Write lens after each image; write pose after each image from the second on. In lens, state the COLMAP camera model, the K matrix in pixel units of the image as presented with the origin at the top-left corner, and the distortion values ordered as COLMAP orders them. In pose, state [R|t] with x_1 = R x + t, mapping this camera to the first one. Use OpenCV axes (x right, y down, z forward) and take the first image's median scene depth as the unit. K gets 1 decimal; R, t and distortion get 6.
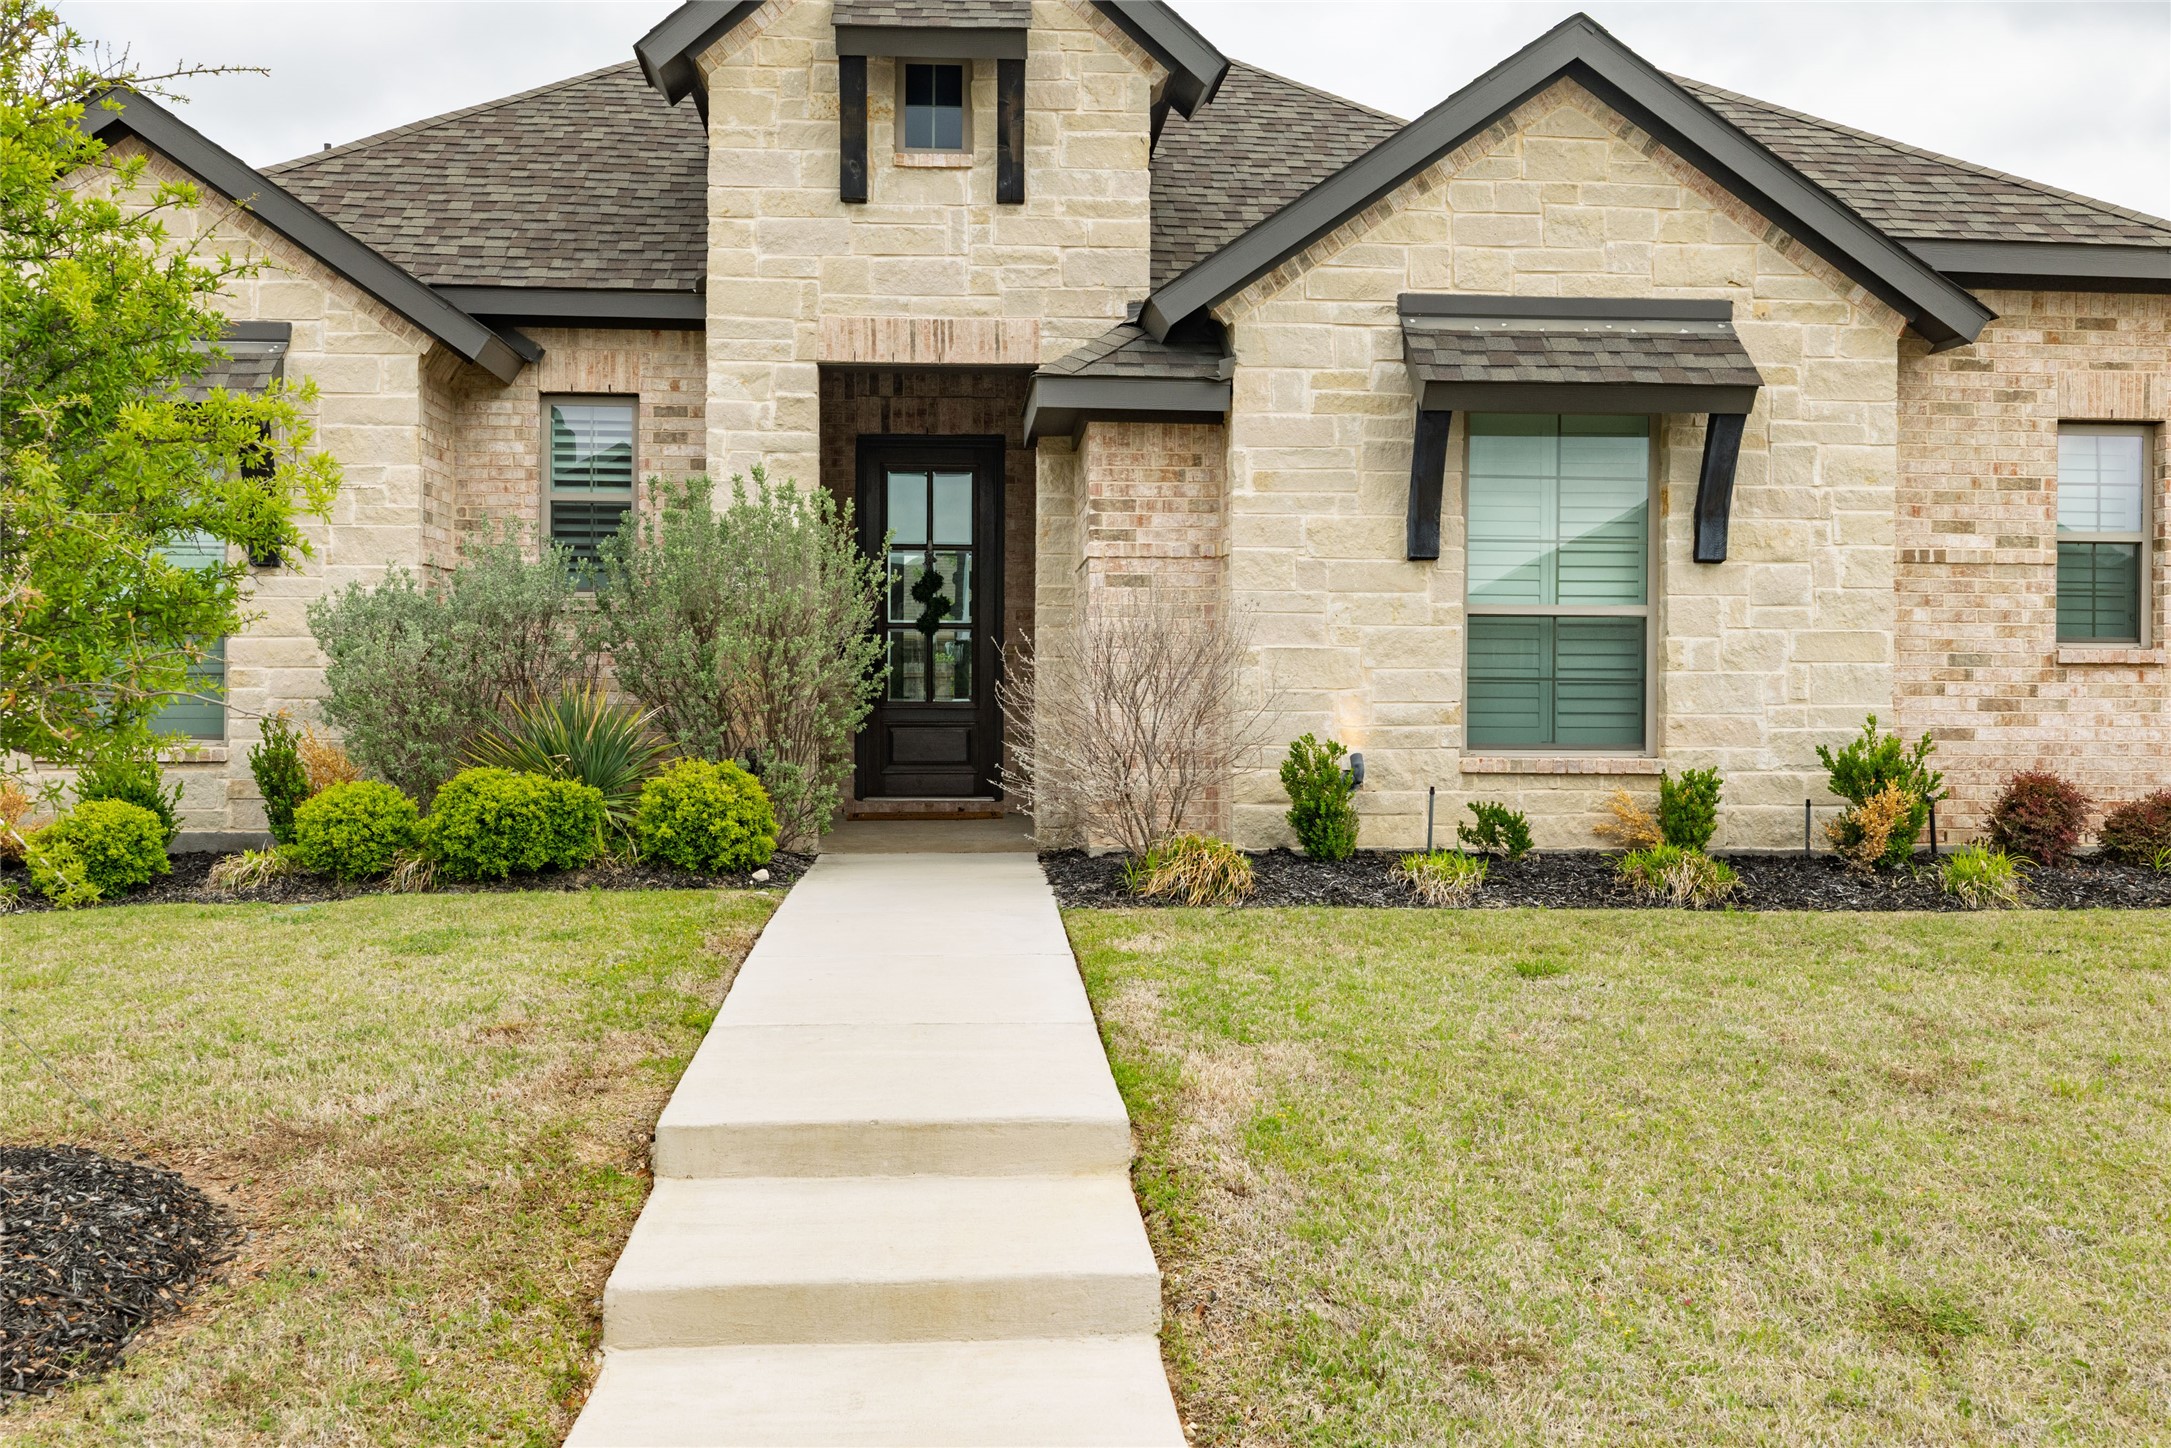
lens RADIAL K [[2050.8, 0, 1085.5], [0, 2050.8, 762.2], [0, 0, 1]] dist [0.004827, -0.018835]
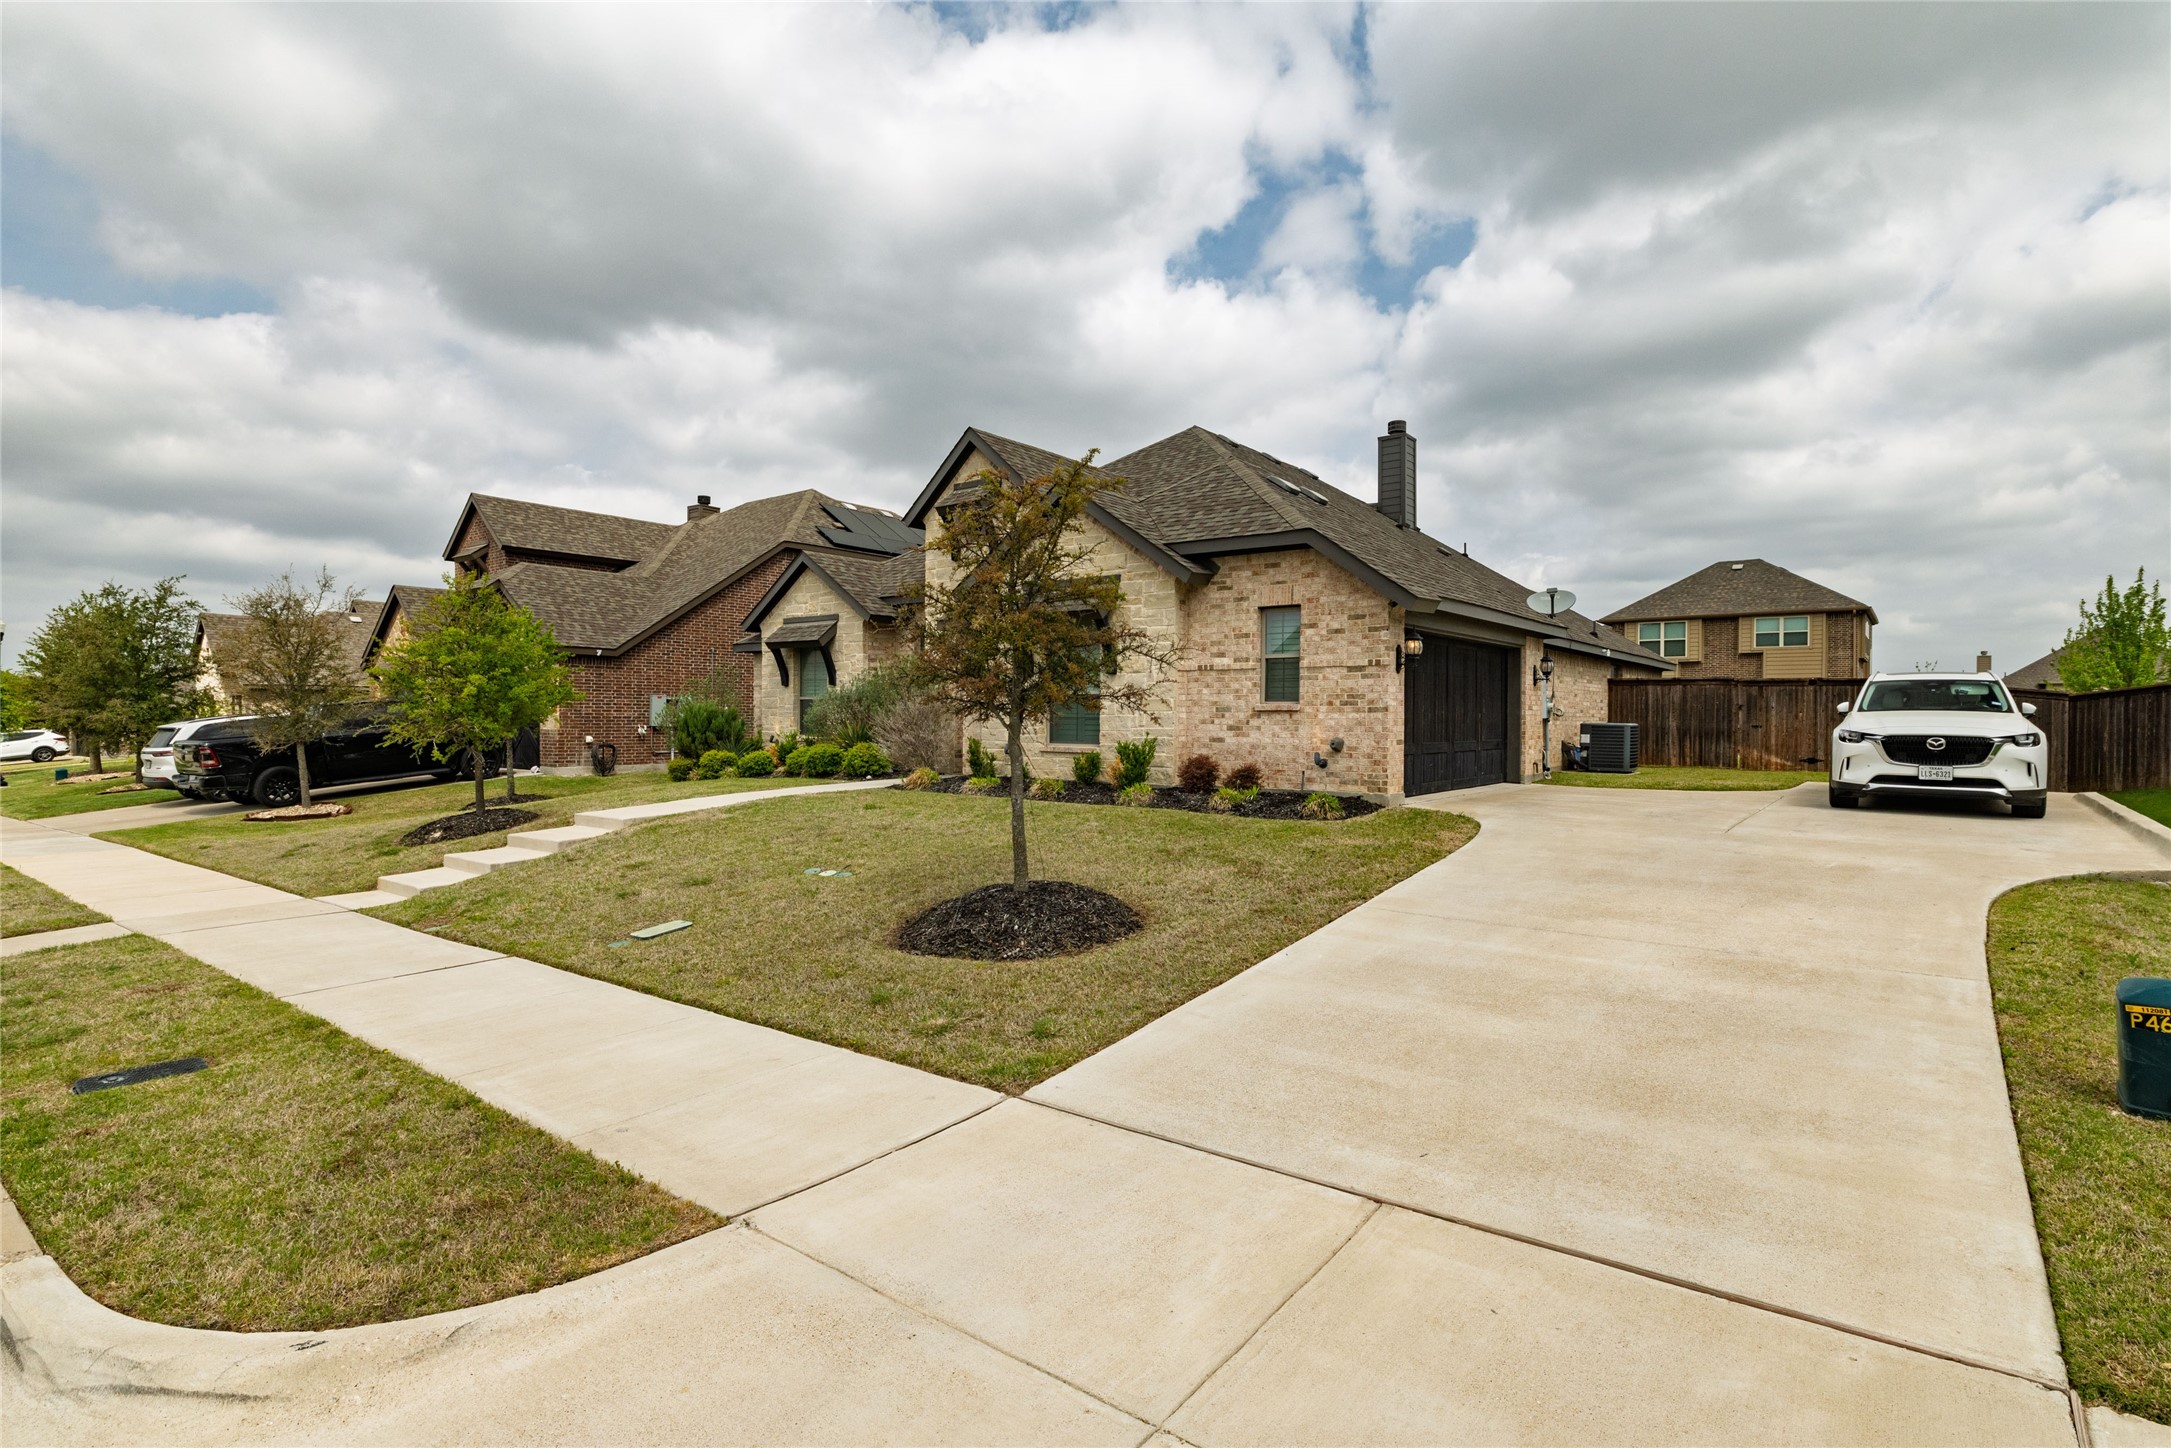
lens RADIAL K [[1063.9, 0, 1085.5], [0, 1063.9, 724.0], [0, 0, 1]] dist [-0.000873, -0.000102]
pose [[0.740549, 0.004463, -0.671988, 1.194266], [-0.009964, 0.999941, -0.004338, -0.026463], [0.671929, 0.009908, 0.740550, -0.041482]]
